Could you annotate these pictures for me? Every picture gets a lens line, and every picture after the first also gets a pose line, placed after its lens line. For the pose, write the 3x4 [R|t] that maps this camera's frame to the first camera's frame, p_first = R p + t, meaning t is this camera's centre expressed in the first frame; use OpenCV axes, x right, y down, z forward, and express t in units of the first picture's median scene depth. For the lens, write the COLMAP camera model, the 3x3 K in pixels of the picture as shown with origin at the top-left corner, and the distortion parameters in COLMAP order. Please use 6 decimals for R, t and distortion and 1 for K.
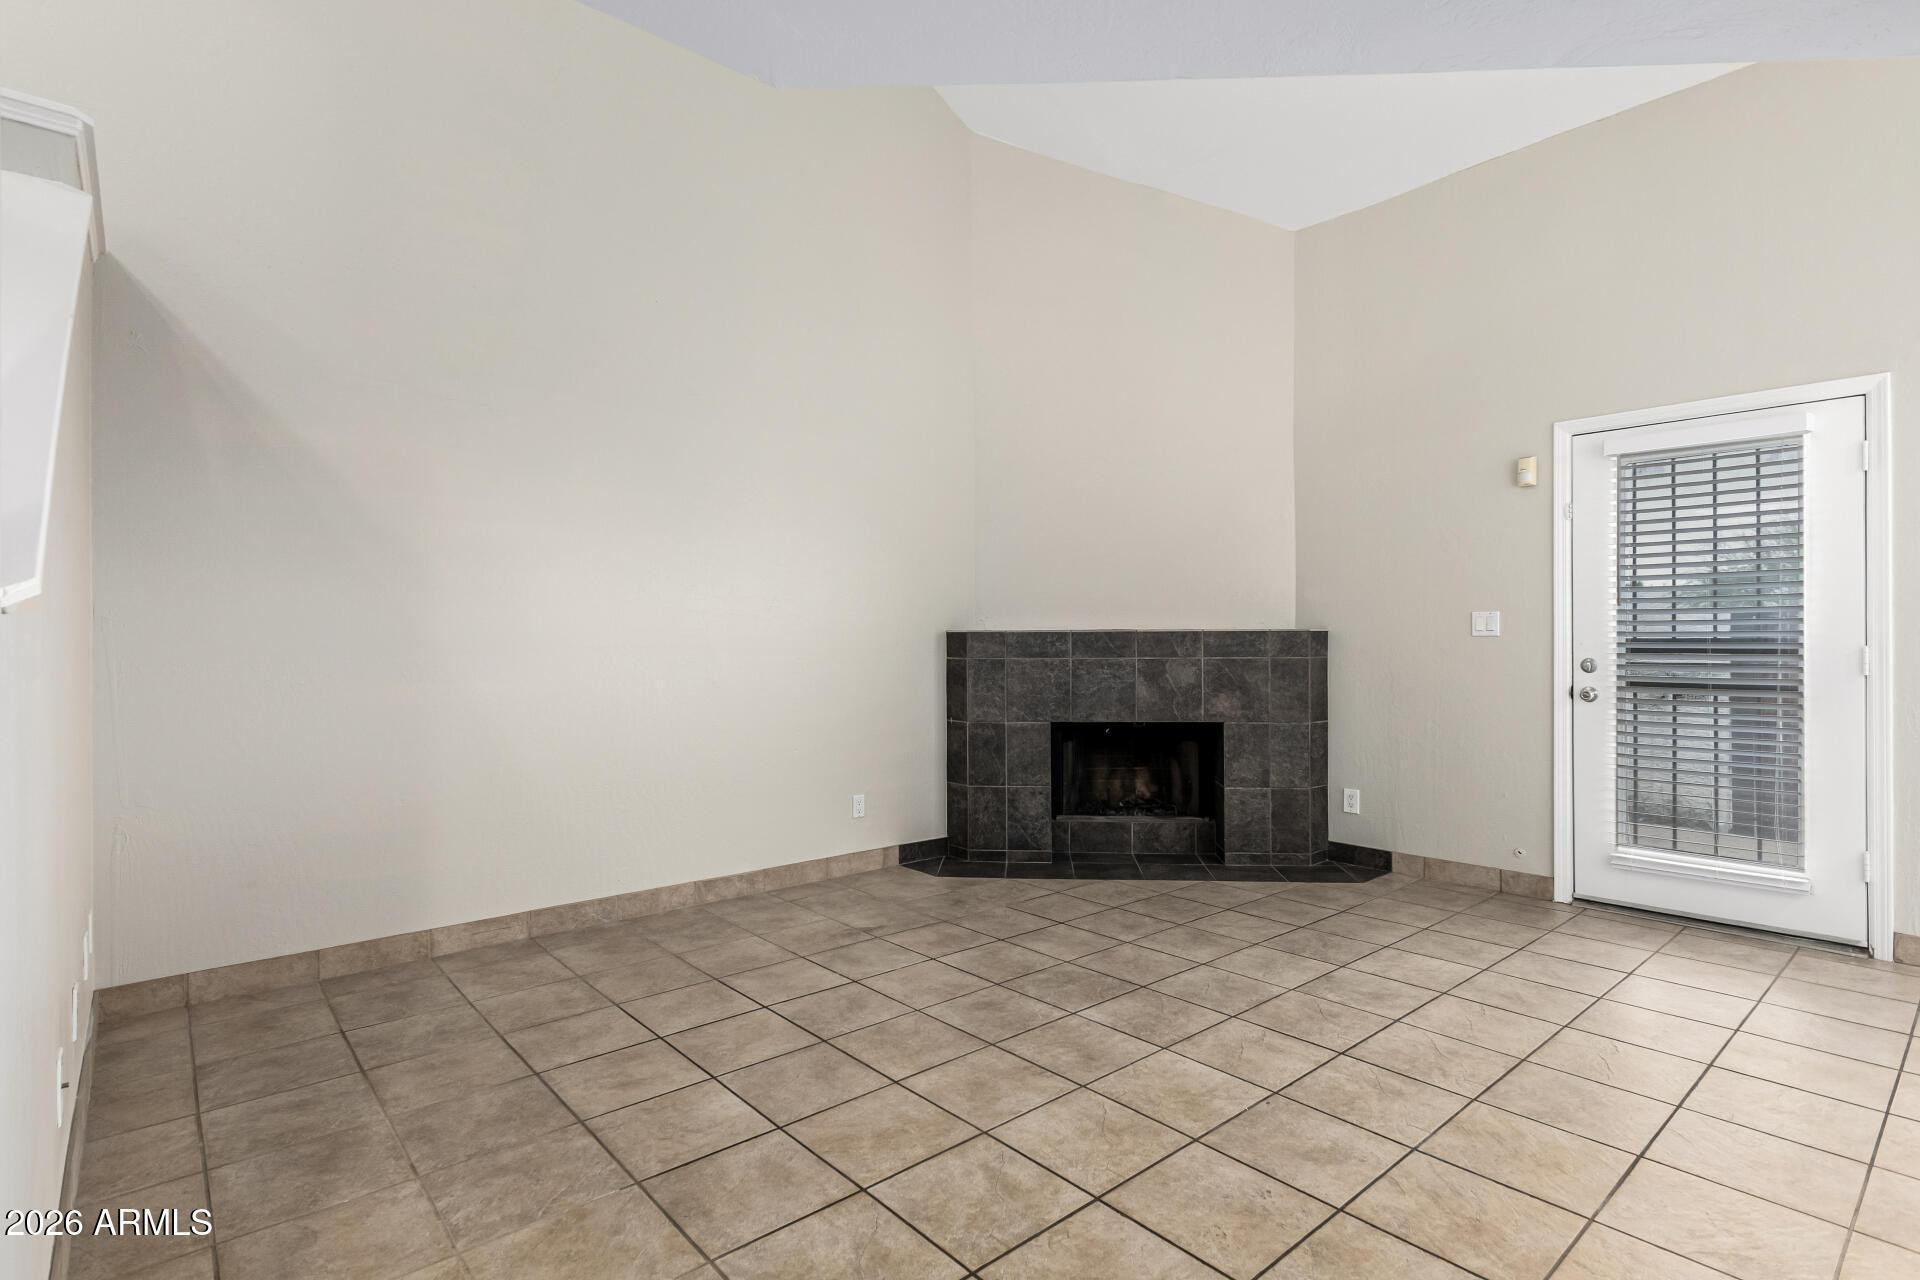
lens RADIAL K [[902.0, 0, 935.2], [0, 902.0, 643.3], [0, 0, 1]] dist [0.002027, -0.000376]
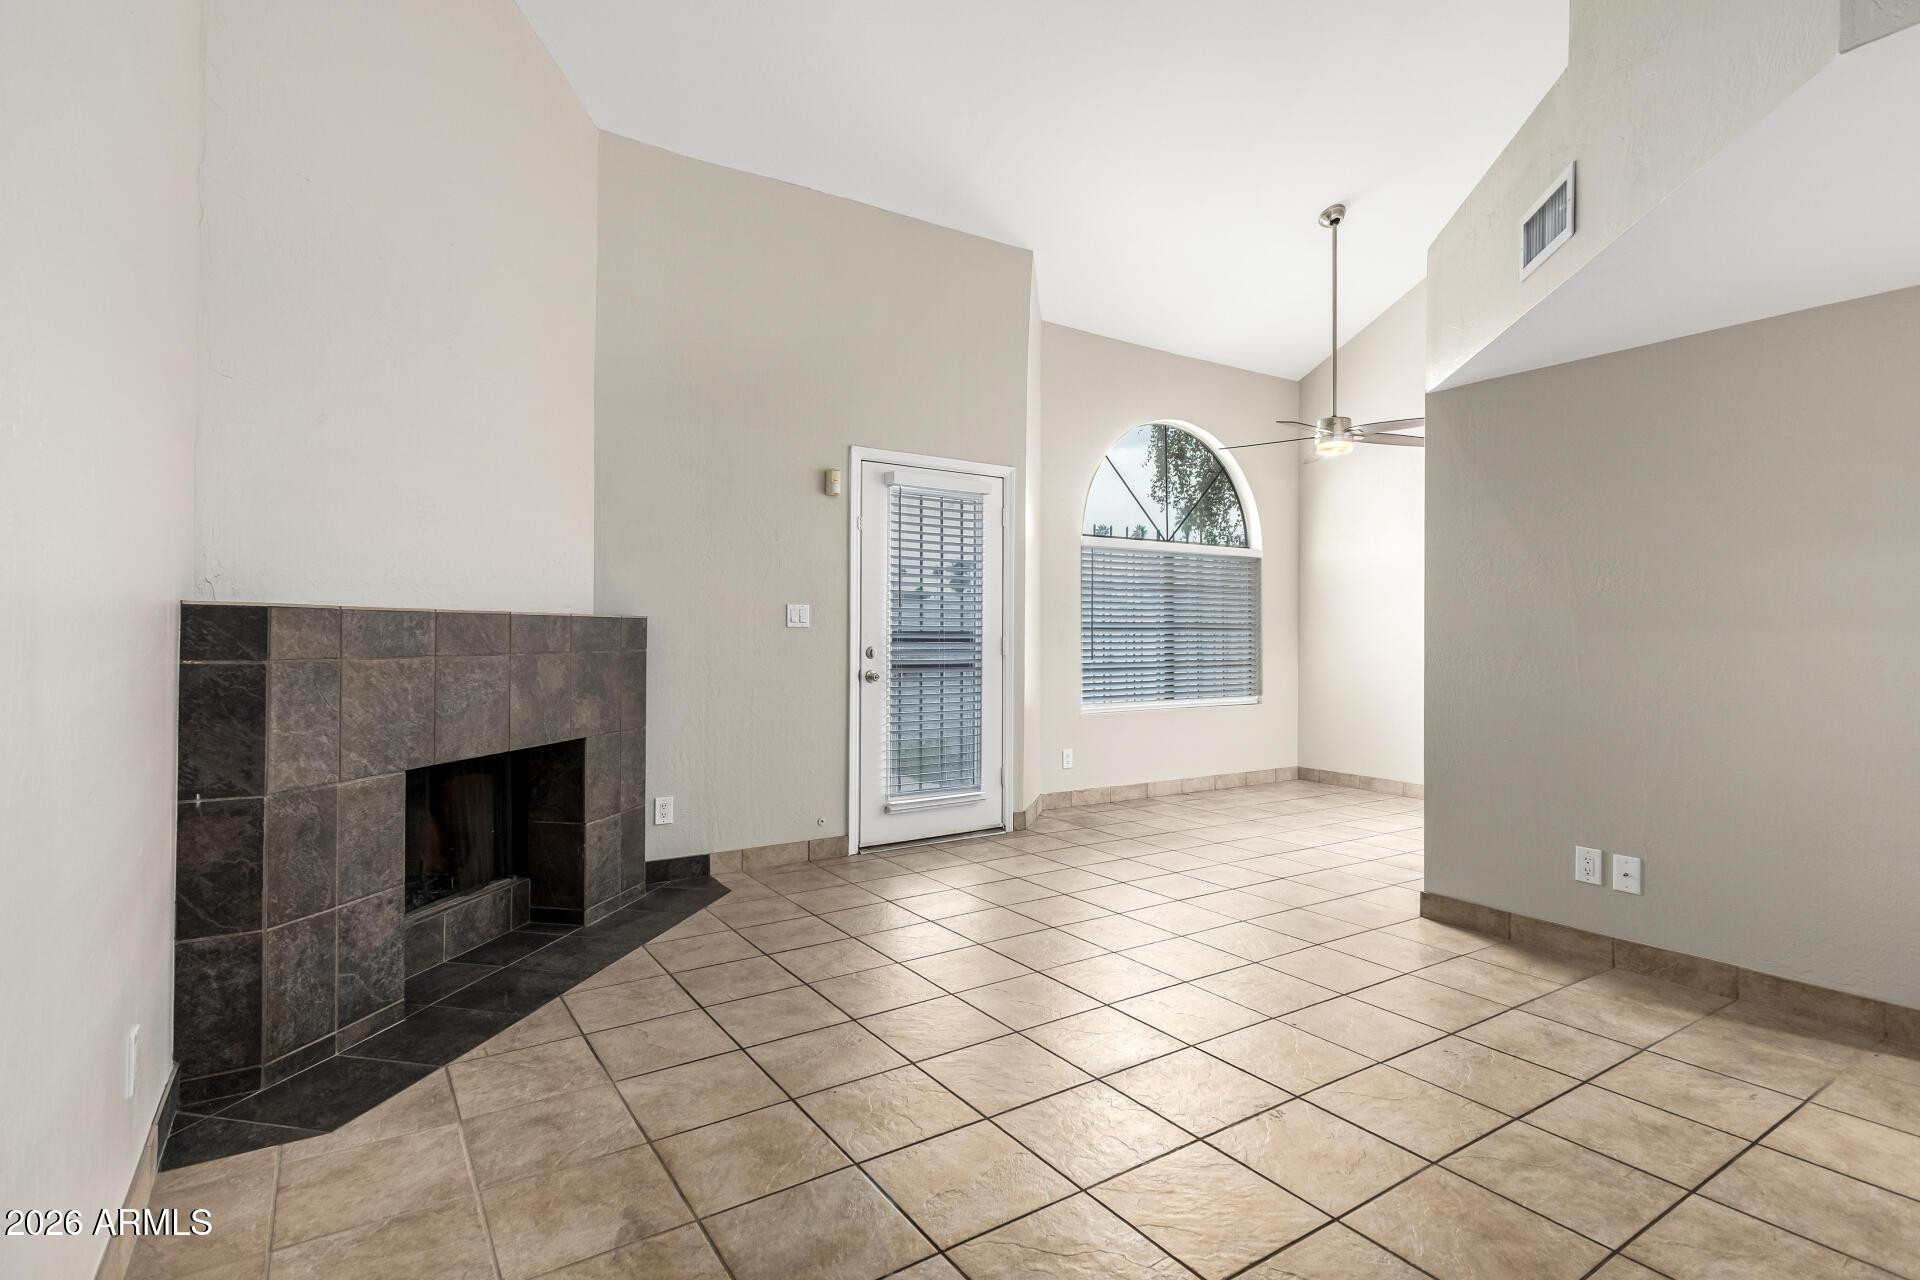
lens RADIAL K [[939.9, 0, 953.1], [0, 939.9, 641.0], [0, 0, 1]] dist [0.005669, -0.000705]
pose [[0.129149, -0.003511, 0.991619, -0.422306], [-0.003346, 0.999986, 0.003977, 0.002819], [-0.991620, -0.003831, 0.129135, 0.599142]]
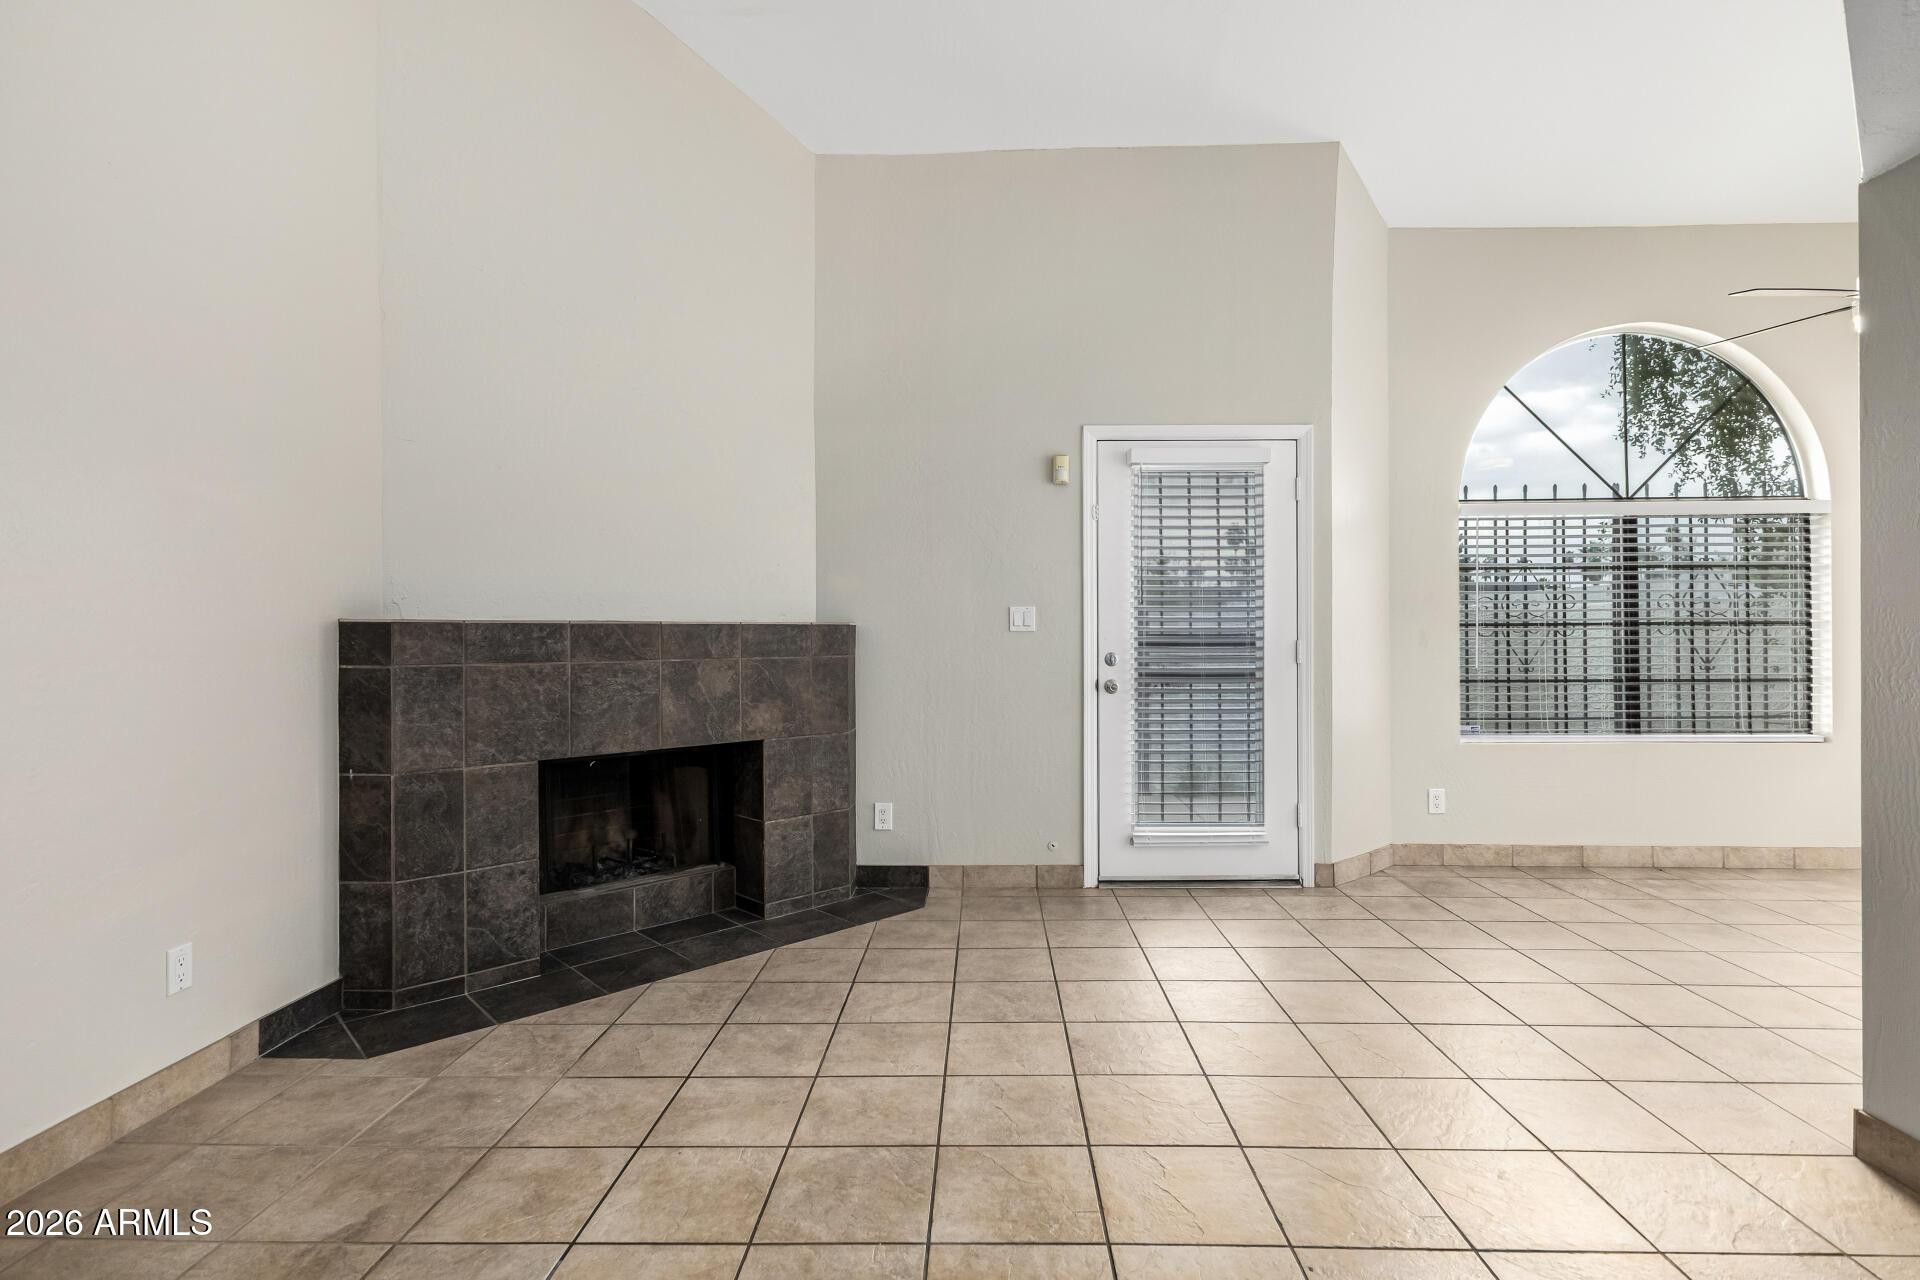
lens RADIAL K [[939.9, 0, 953.1], [0, 939.9, 641.0], [0, 0, 1]] dist [0.005669, -0.000705]
pose [[0.670569, -0.003844, 0.741837, -0.180659], [0.003498, 0.999992, 0.002020, 0.000097], [-0.741839, 0.001240, 0.670577, 0.327238]]
